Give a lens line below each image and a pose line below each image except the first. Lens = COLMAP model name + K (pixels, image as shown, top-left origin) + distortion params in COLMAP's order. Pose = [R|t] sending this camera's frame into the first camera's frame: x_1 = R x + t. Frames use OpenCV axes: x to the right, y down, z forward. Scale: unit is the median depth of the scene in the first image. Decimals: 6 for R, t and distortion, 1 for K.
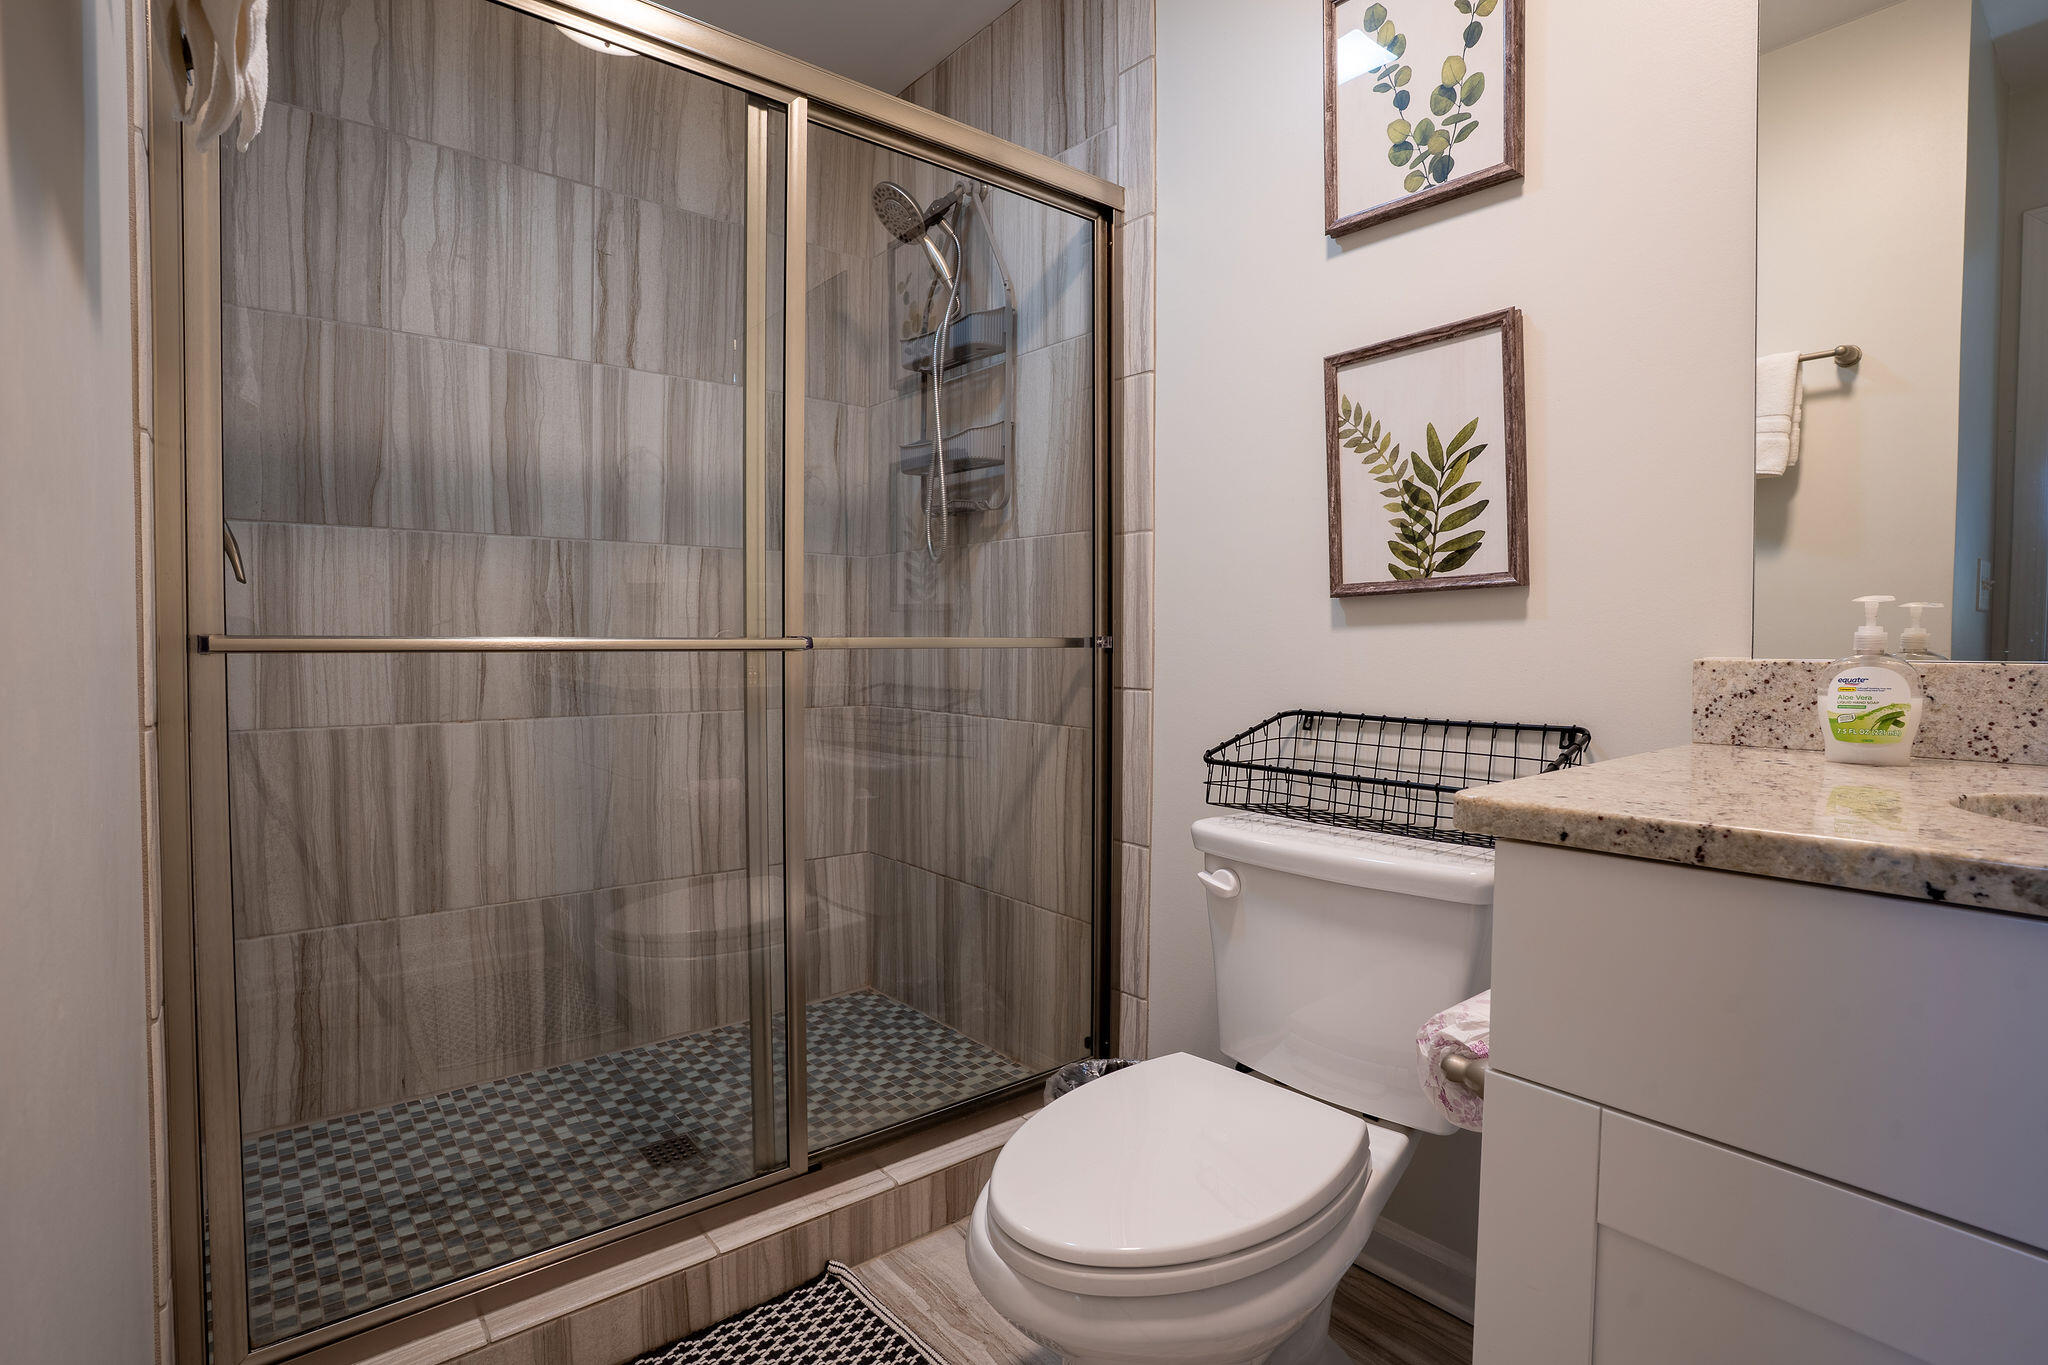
lens RADIAL K [[1005.3, 0, 1017.7], [0, 1005.3, 673.6], [0, 0, 1]] dist [-0.083937, 0.038150]
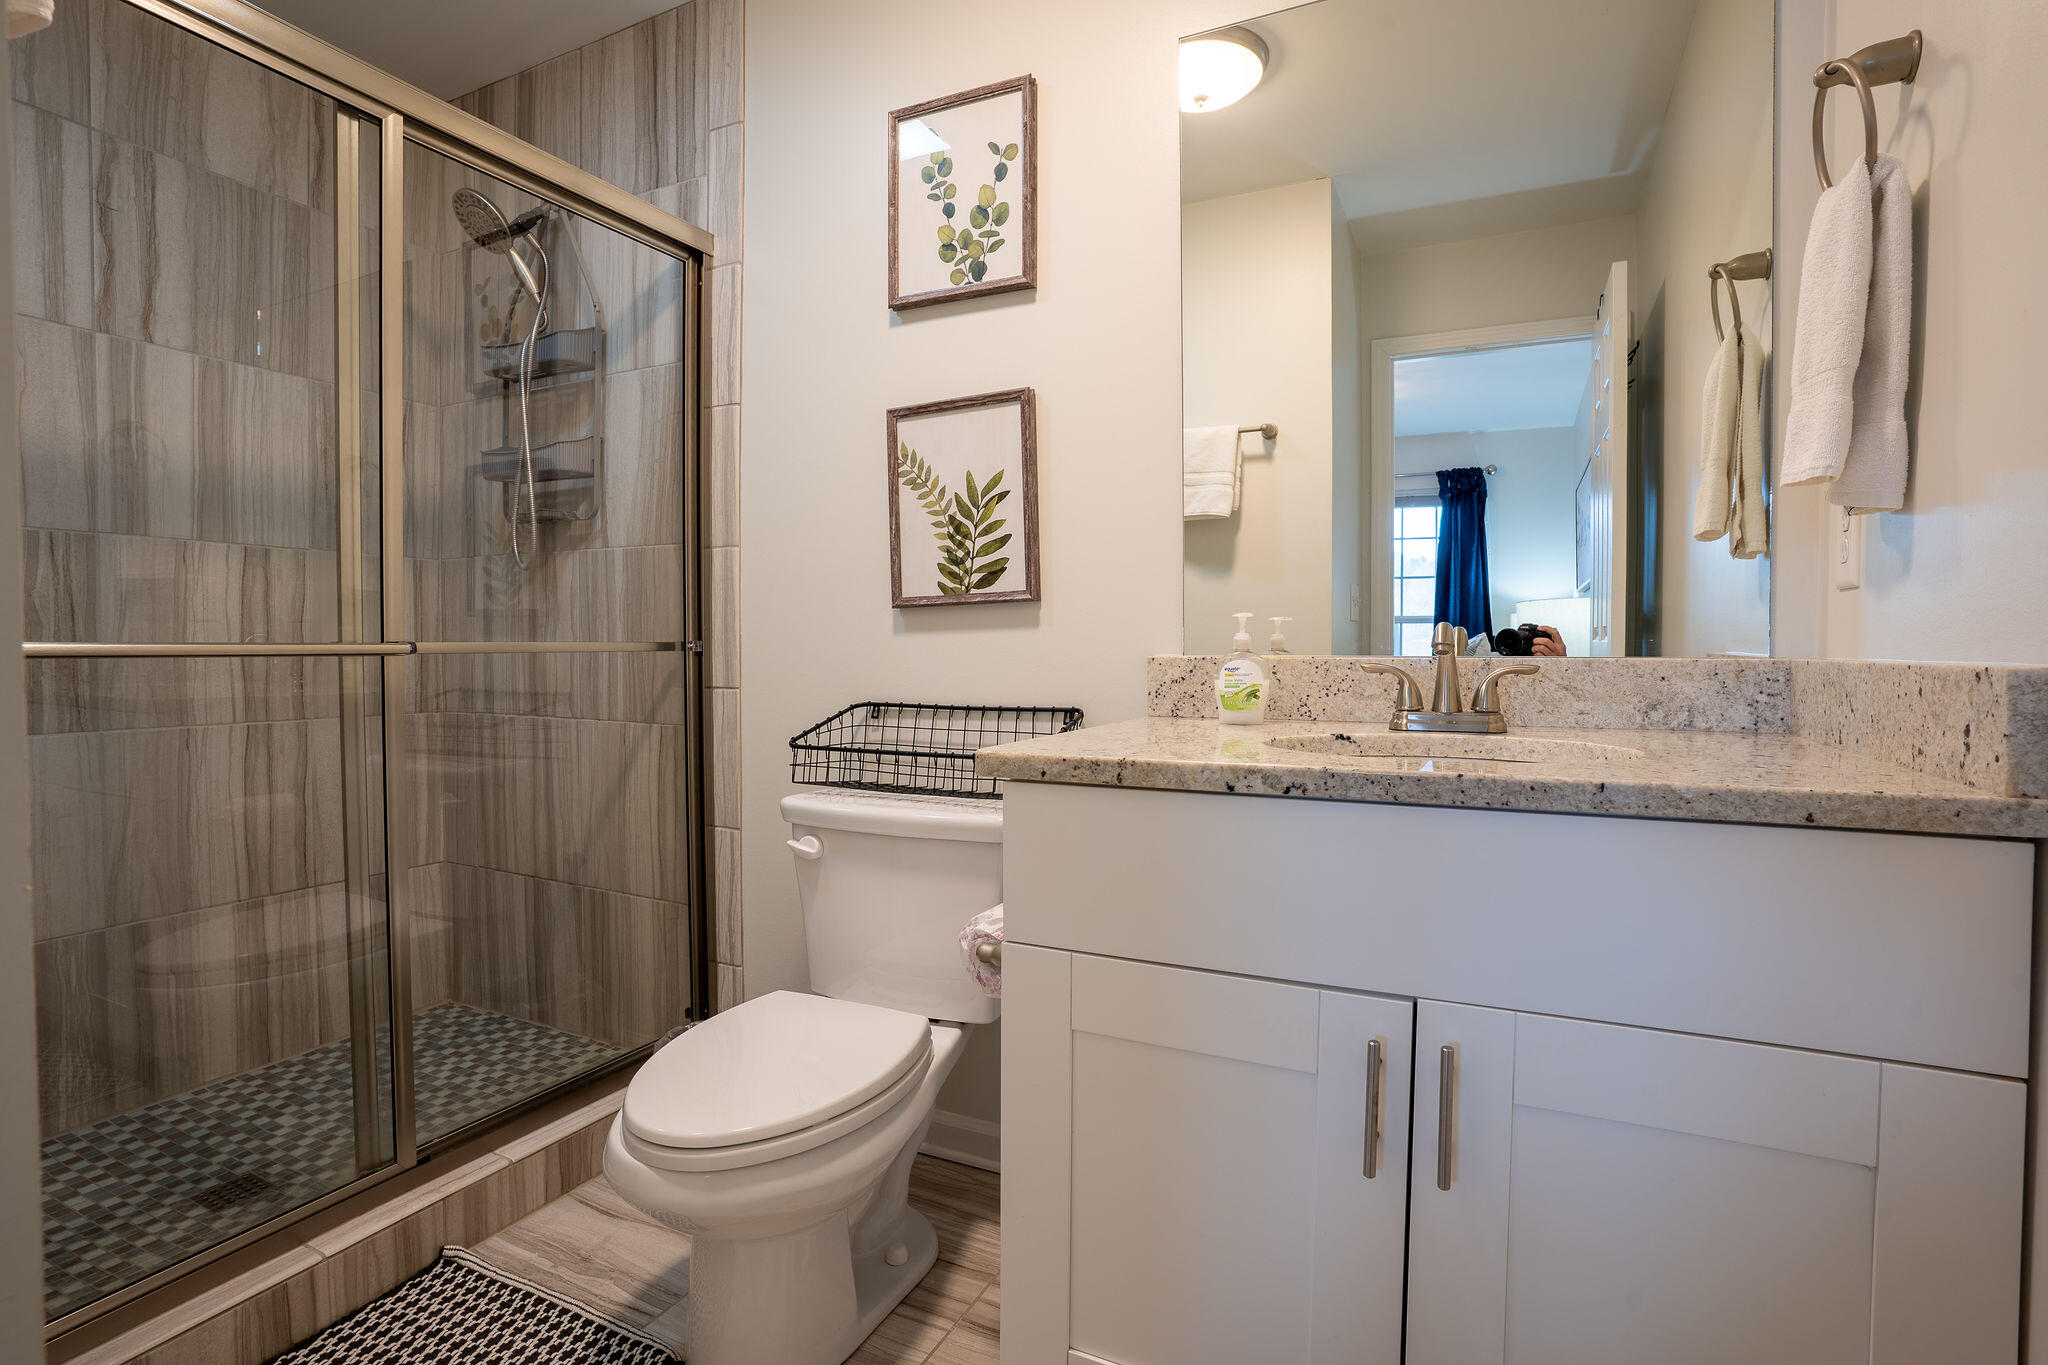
lens RADIAL K [[1005.3, 0, 1017.7], [0, 1005.3, 673.6], [0, 0, 1]] dist [-0.083937, 0.038150]
pose [[0.912507, -0.013688, 0.408833, -0.035709], [0.015152, 0.999885, -0.000342, 0.004450], [-0.408781, 0.006507, 0.912609, -0.132926]]
